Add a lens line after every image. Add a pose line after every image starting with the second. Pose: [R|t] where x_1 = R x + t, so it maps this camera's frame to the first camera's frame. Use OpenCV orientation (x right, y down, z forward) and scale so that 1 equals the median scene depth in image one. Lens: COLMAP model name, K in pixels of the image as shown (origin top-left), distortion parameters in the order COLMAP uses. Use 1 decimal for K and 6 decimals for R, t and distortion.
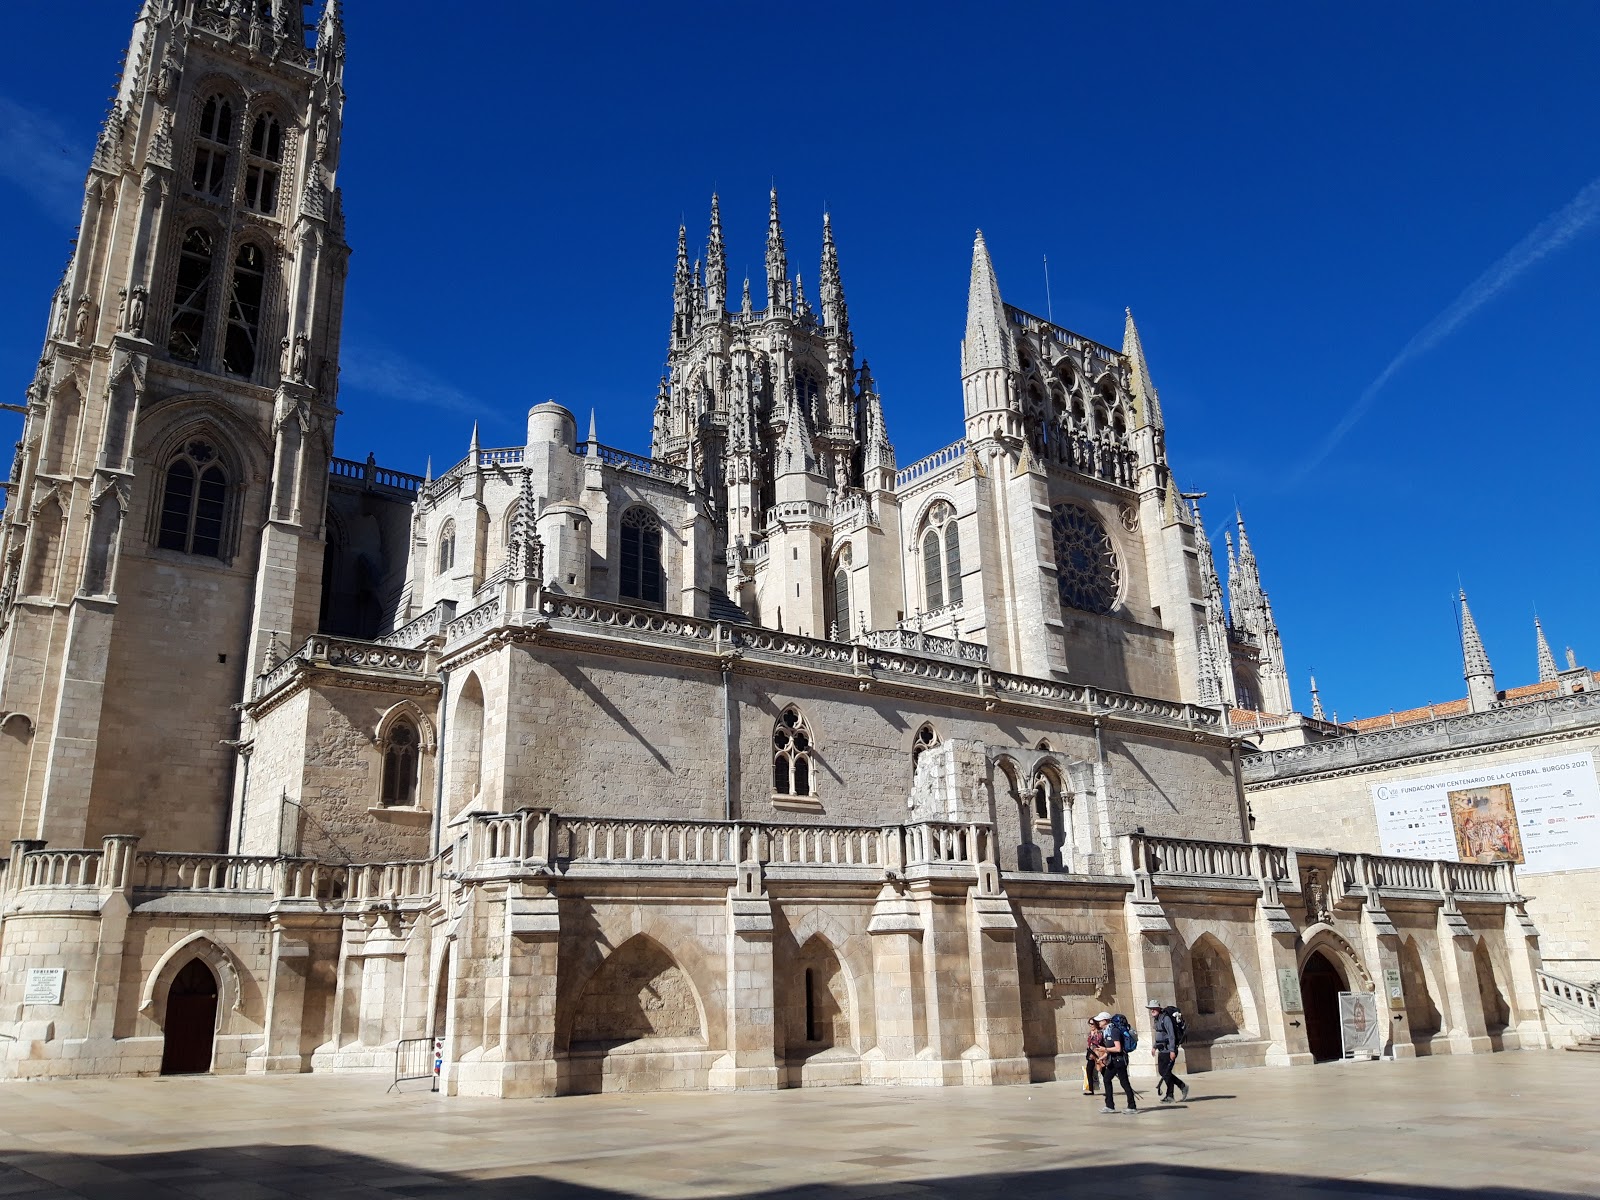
lens RADIAL K [[1264.3, 0, 801.1], [0, 1264.3, 600.2], [0, 0, 1]] dist [0.054417, -0.004195]
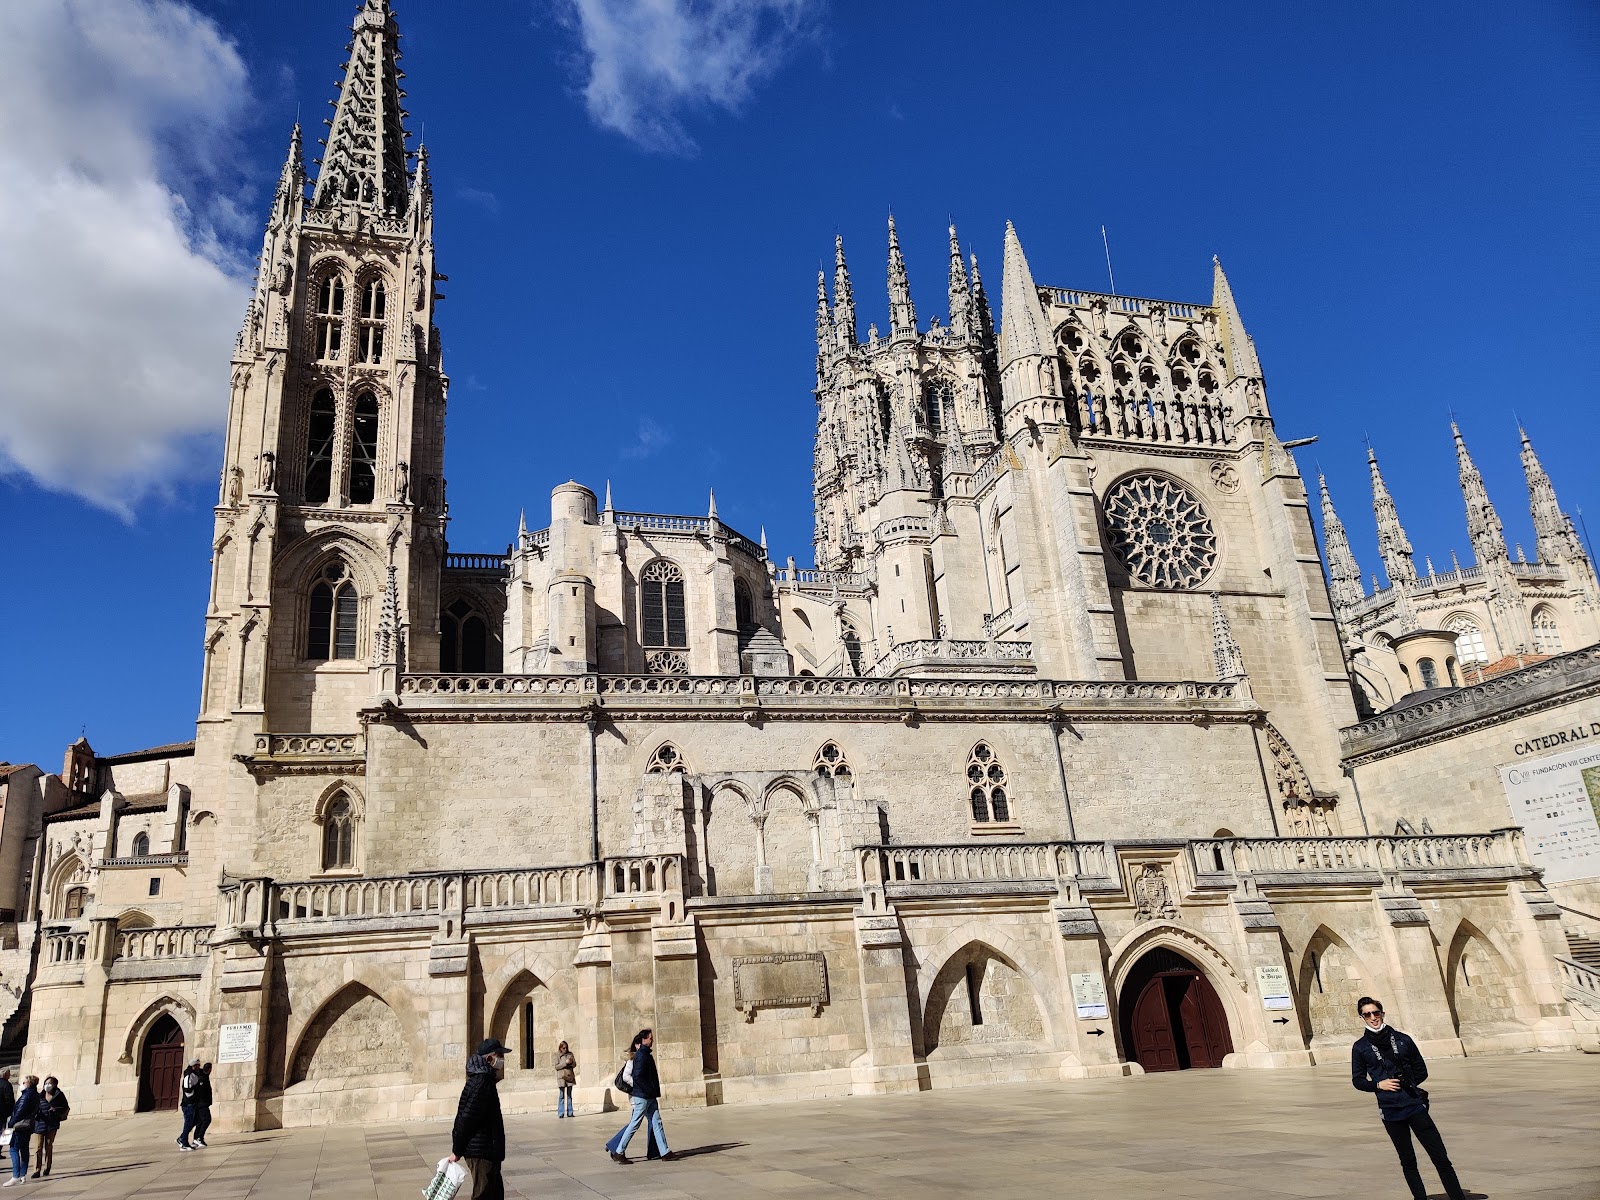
lens RADIAL K [[1249.8, 0, 793.0], [0, 1249.8, 569.9], [0, 0, 1]] dist [0.004148, 0.083235]
pose [[0.933500, -0.155948, -0.322890, 0.426019], [0.145052, 0.987740, -0.057697, 0.014592], [0.327929, 0.007024, 0.944676, 0.045993]]
